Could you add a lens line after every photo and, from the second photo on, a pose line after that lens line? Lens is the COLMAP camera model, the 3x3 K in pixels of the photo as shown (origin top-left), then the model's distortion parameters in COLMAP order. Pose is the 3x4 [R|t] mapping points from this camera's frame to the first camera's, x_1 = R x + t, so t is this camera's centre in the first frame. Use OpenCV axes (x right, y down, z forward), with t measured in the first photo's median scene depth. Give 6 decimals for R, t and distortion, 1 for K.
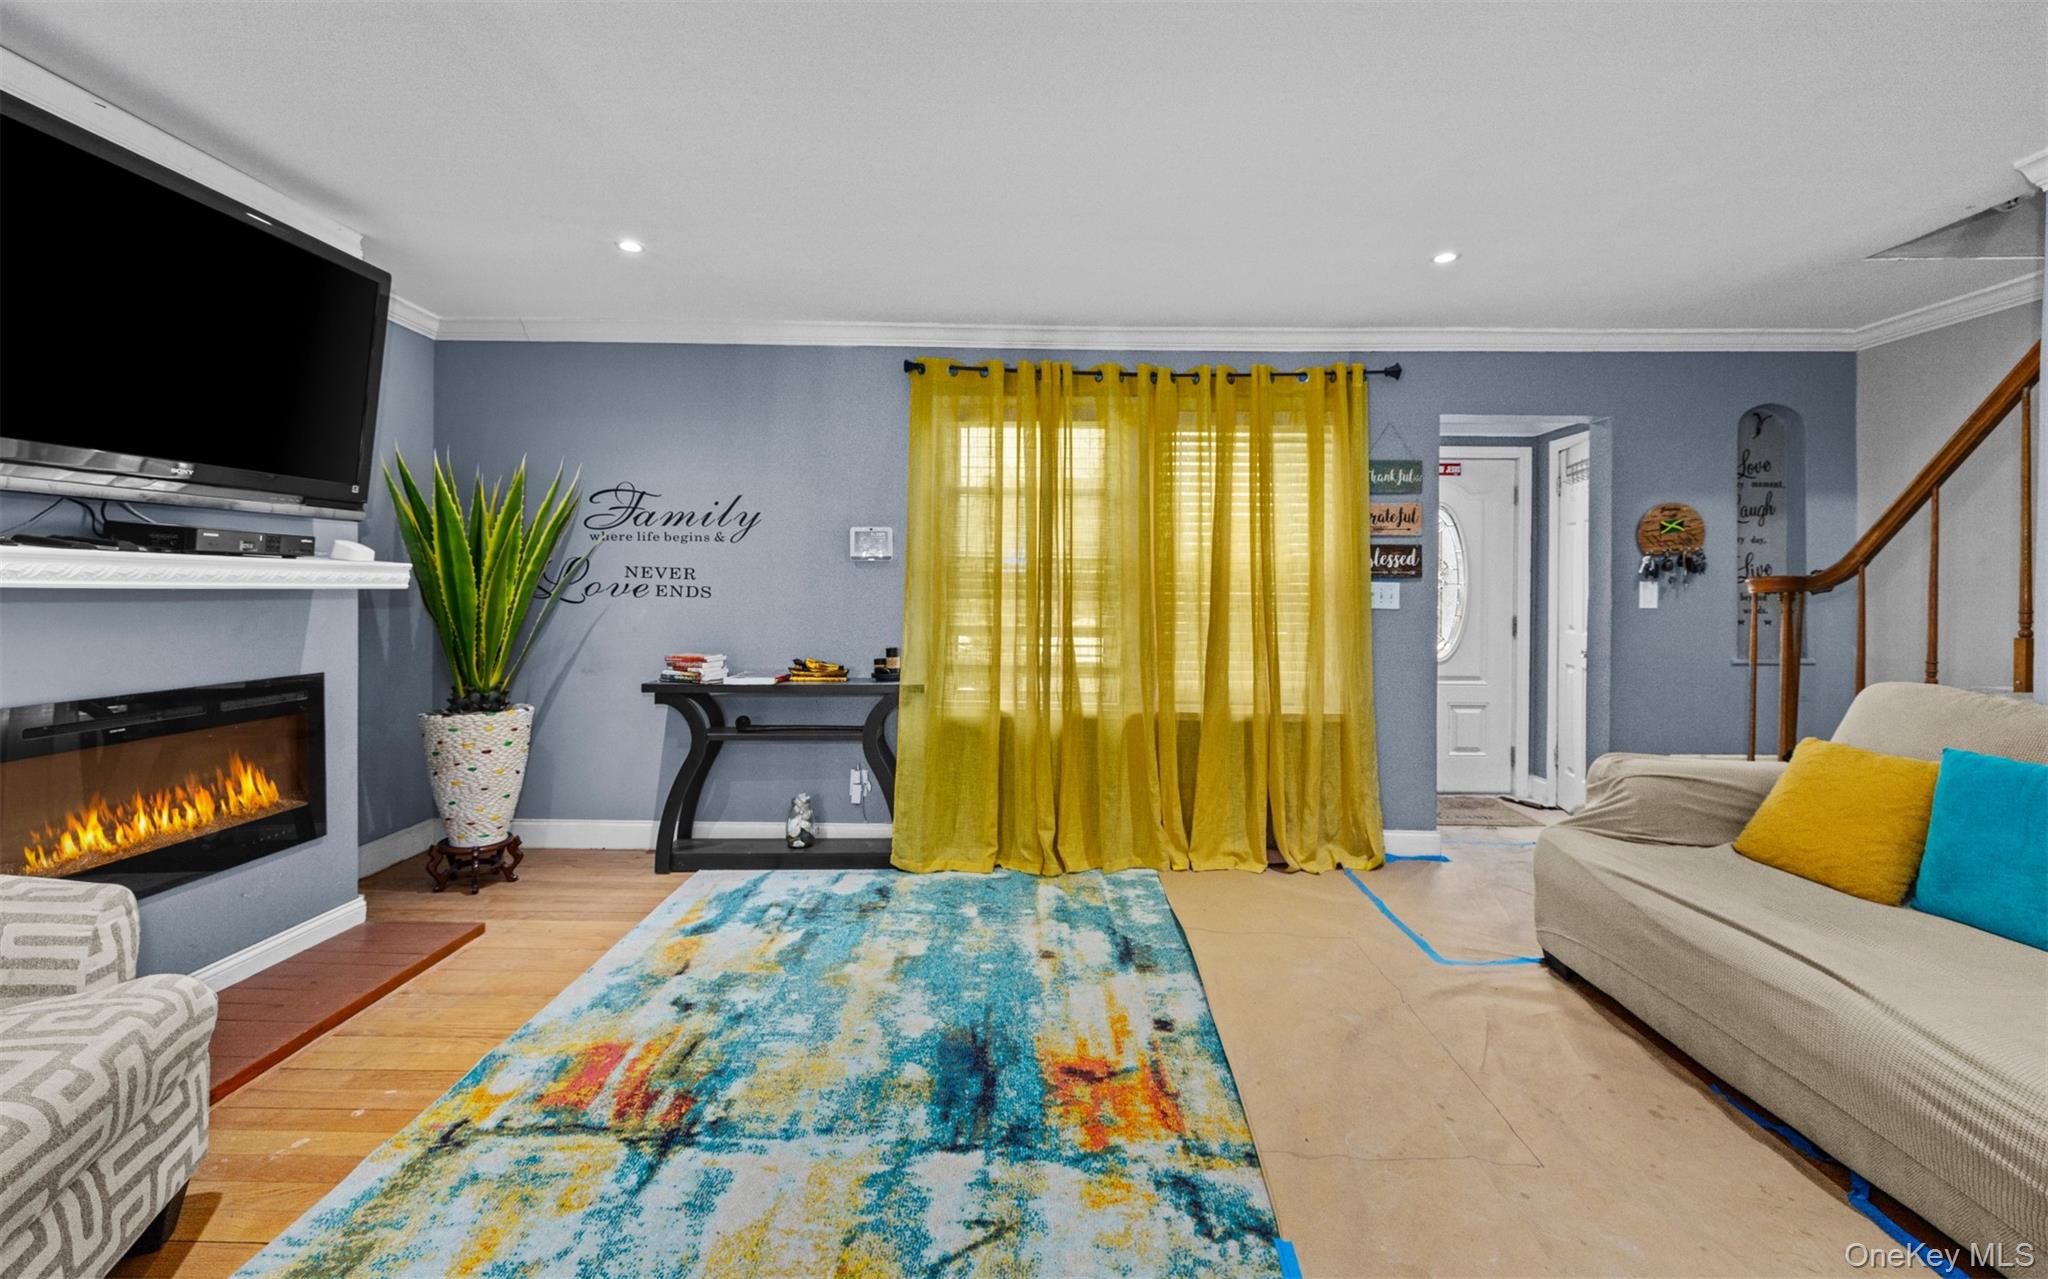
lens RADIAL K [[958.0, 0, 943.7], [0, 958.0, 611.4], [0, 0, 1]] dist [-0.005741, -0.000444]
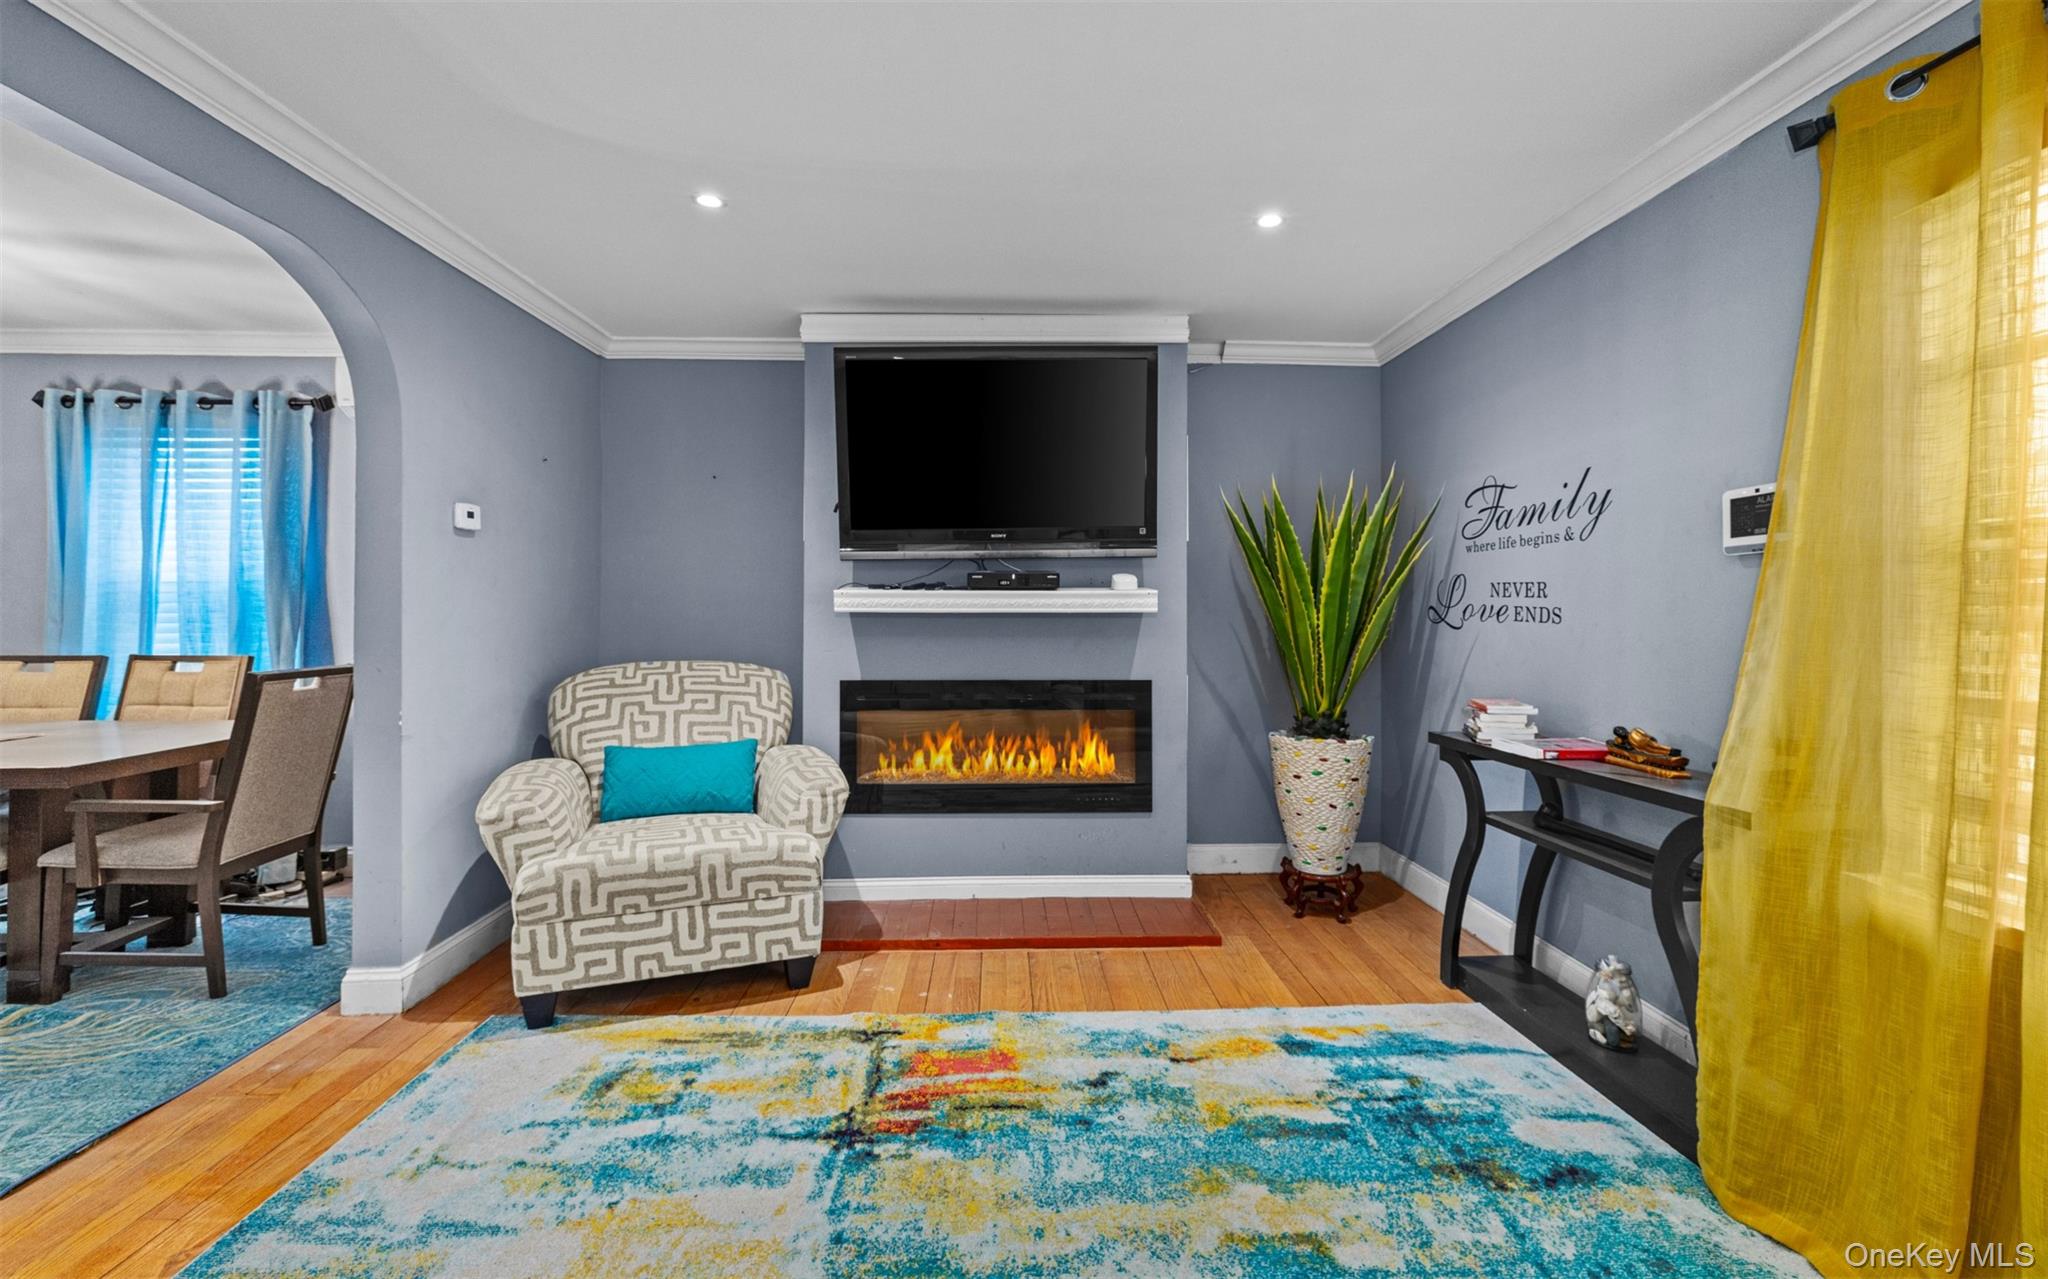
lens RADIAL K [[860.9, 0, 1023.8], [0, 860.9, 605.3], [0, 0, 1]] dist [-0.002404, 0.000518]
pose [[0.067317, -0.014311, -0.997629, 0.567815], [-0.025102, 0.999556, -0.016033, -0.012920], [0.997416, 0.026121, 0.066928, 0.941311]]
